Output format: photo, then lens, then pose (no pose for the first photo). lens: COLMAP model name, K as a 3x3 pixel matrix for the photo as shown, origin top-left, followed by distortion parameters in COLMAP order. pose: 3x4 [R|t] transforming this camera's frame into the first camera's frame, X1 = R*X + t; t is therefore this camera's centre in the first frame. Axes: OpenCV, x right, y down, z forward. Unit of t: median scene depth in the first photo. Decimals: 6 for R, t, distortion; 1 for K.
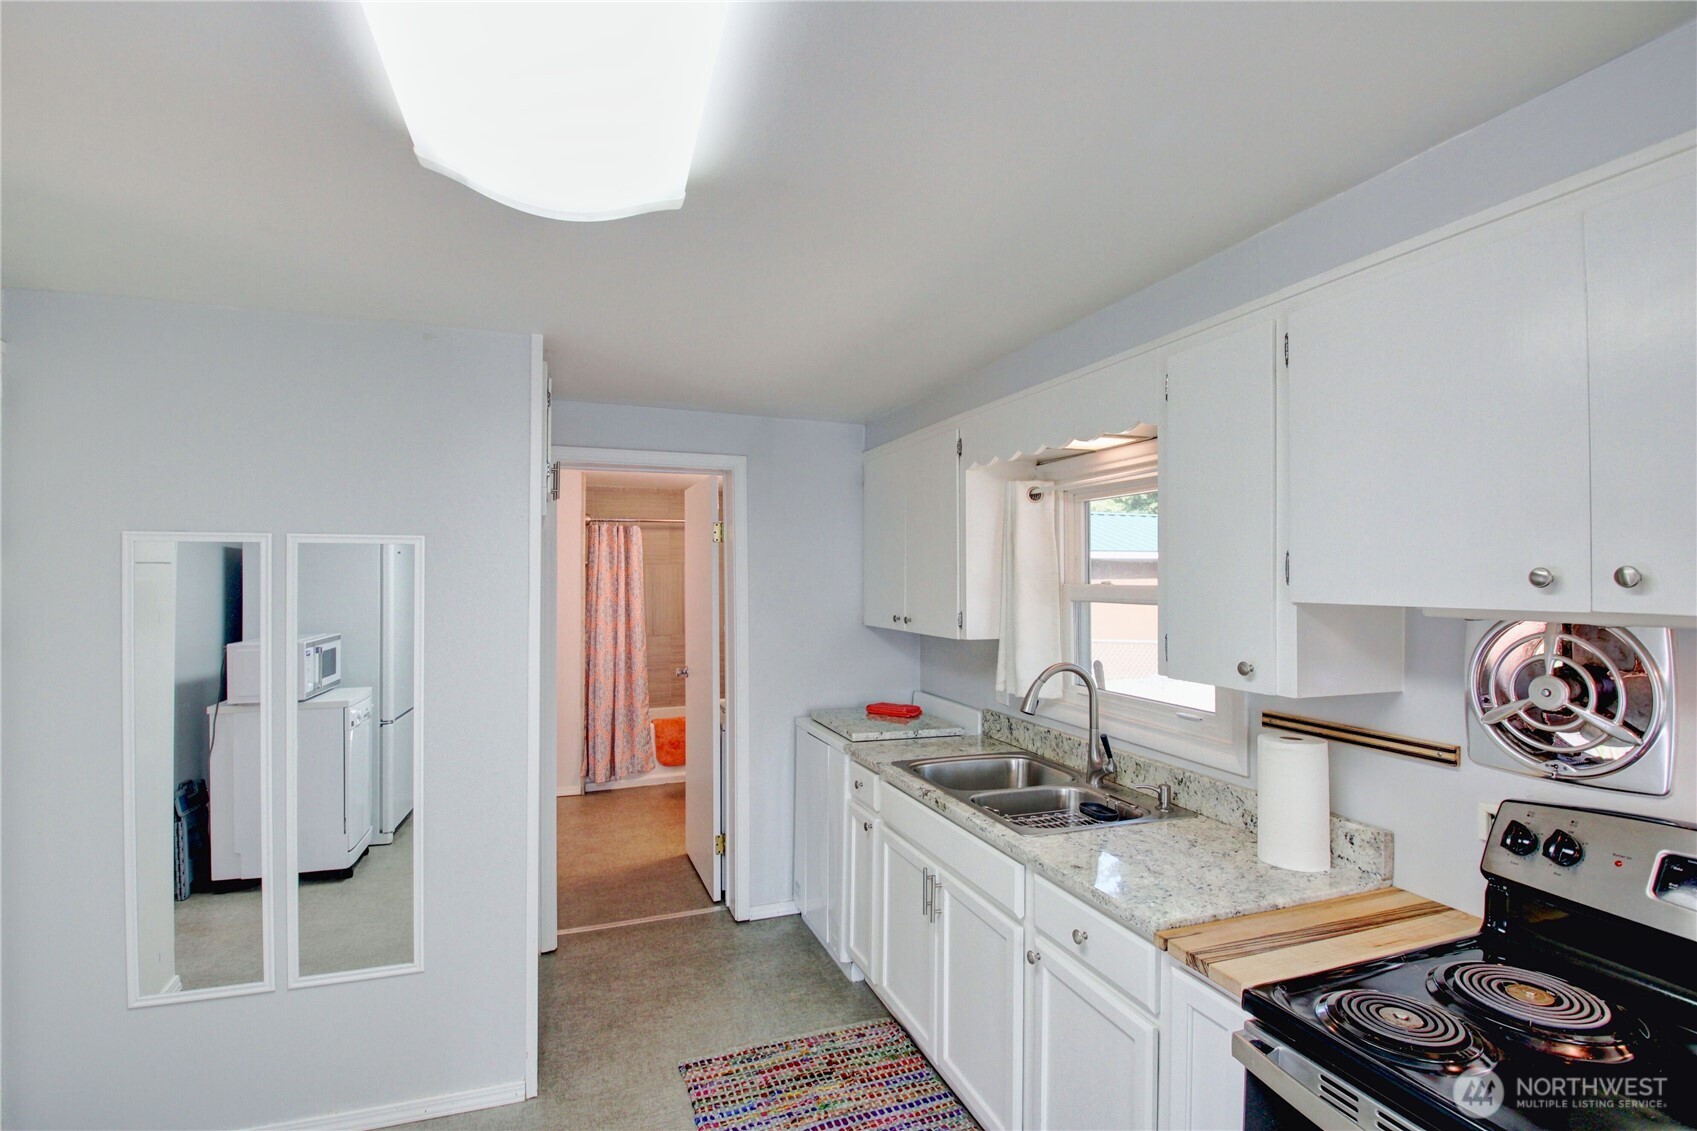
lens RADIAL K [[782.7, 0, 851.1], [0, 782.7, 578.5], [0, 0, 1]] dist [0.001476, 0.000153]
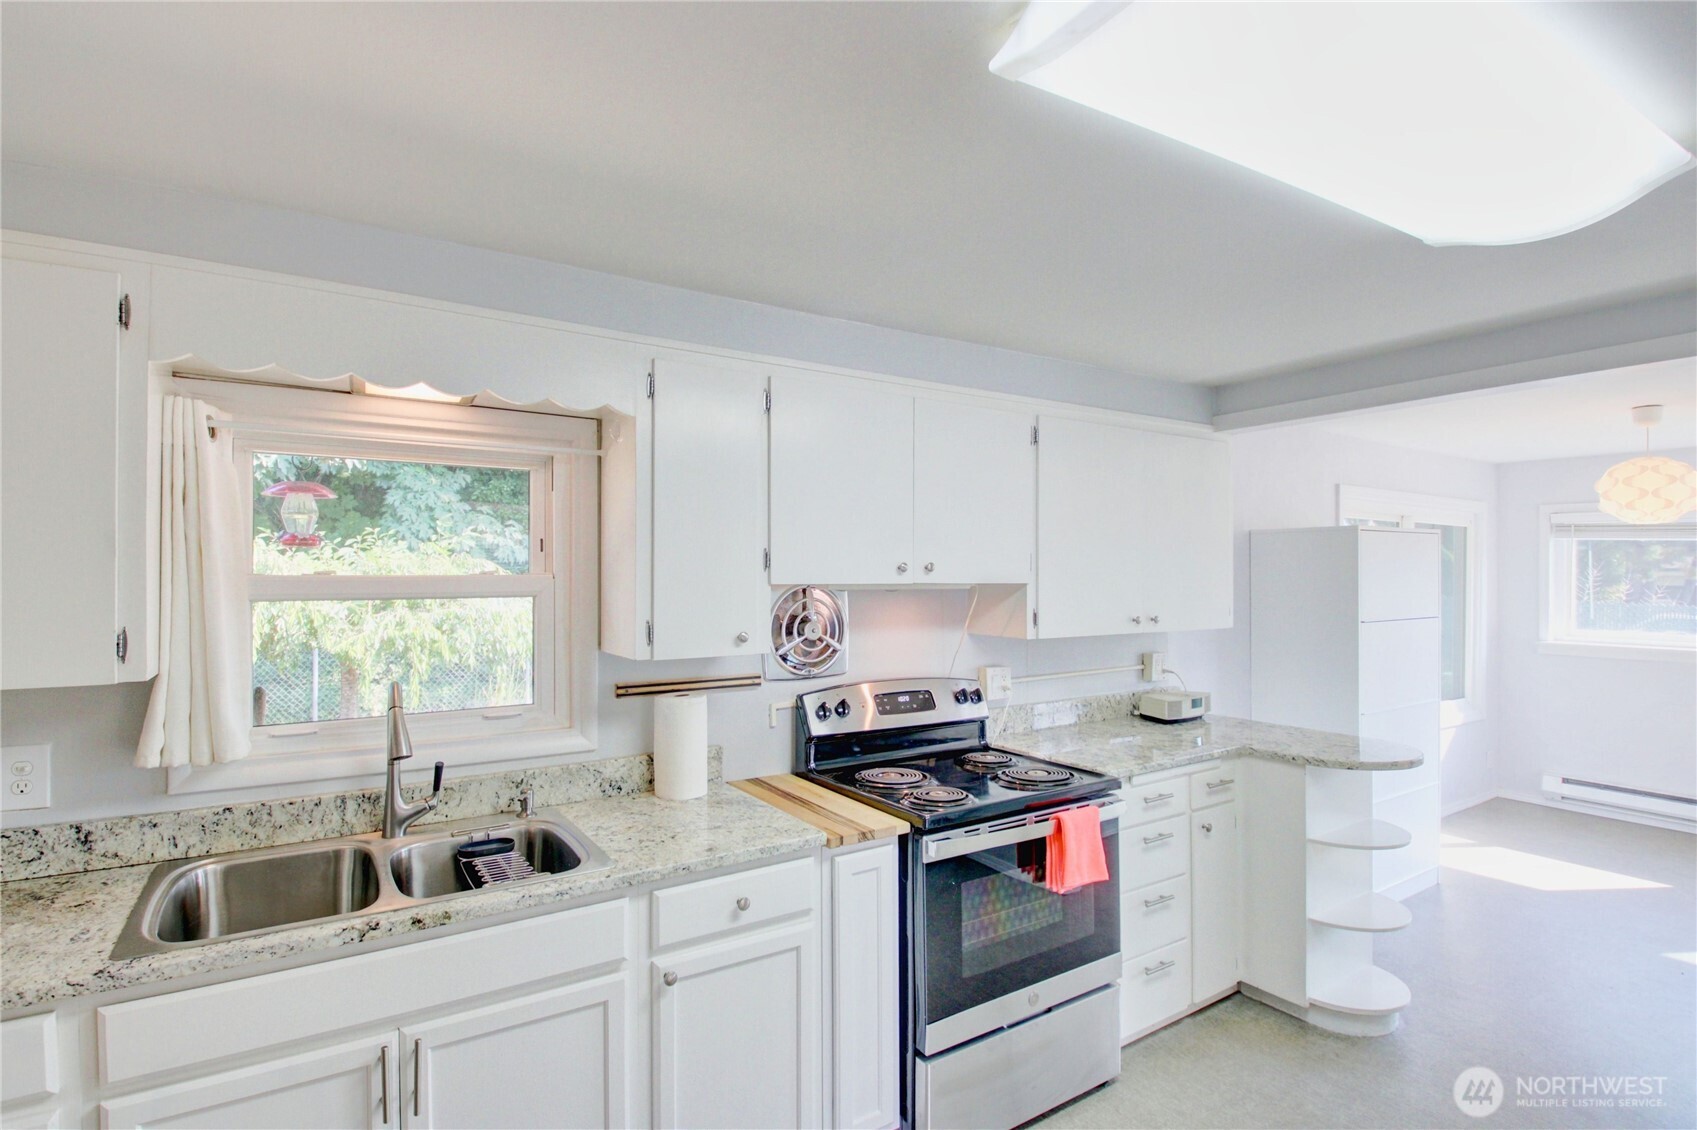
lens RADIAL K [[820.5, 0, 843.1], [0, 820.5, 571.1], [0, 0, 1]] dist [0.014483, -0.025042]
pose [[-0.199831, 0.001200, 0.979830, -0.462936], [0.000807, 0.999999, -0.001061, 0.004501], [-0.979830, 0.000578, -0.199832, 0.606811]]
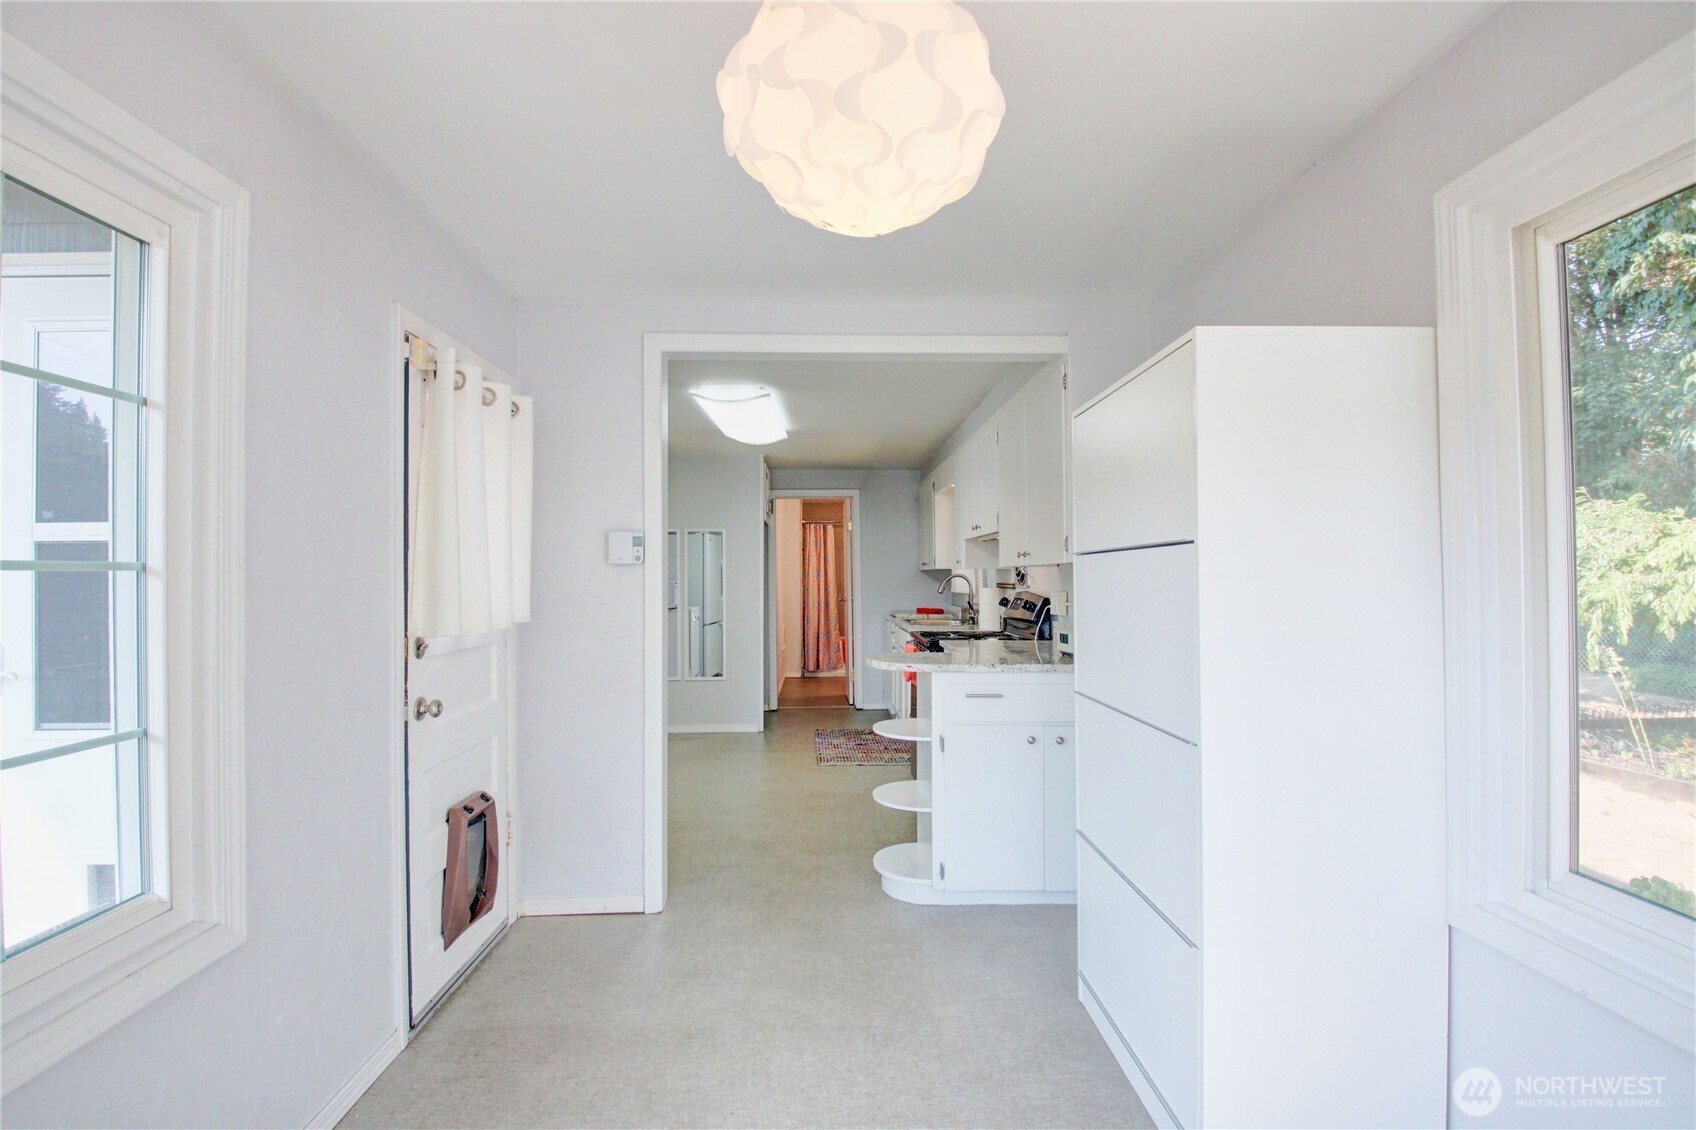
lens RADIAL K [[791.4, 0, 844.1], [0, 791.4, 572.4], [0, 0, 1]] dist [0.044801, -0.055767]
pose [[0.942390, -0.009568, -0.334380, 0.613700], [0.006592, 0.999928, -0.010035, 0.100548], [0.334452, 0.007252, 0.942385, -1.157159]]
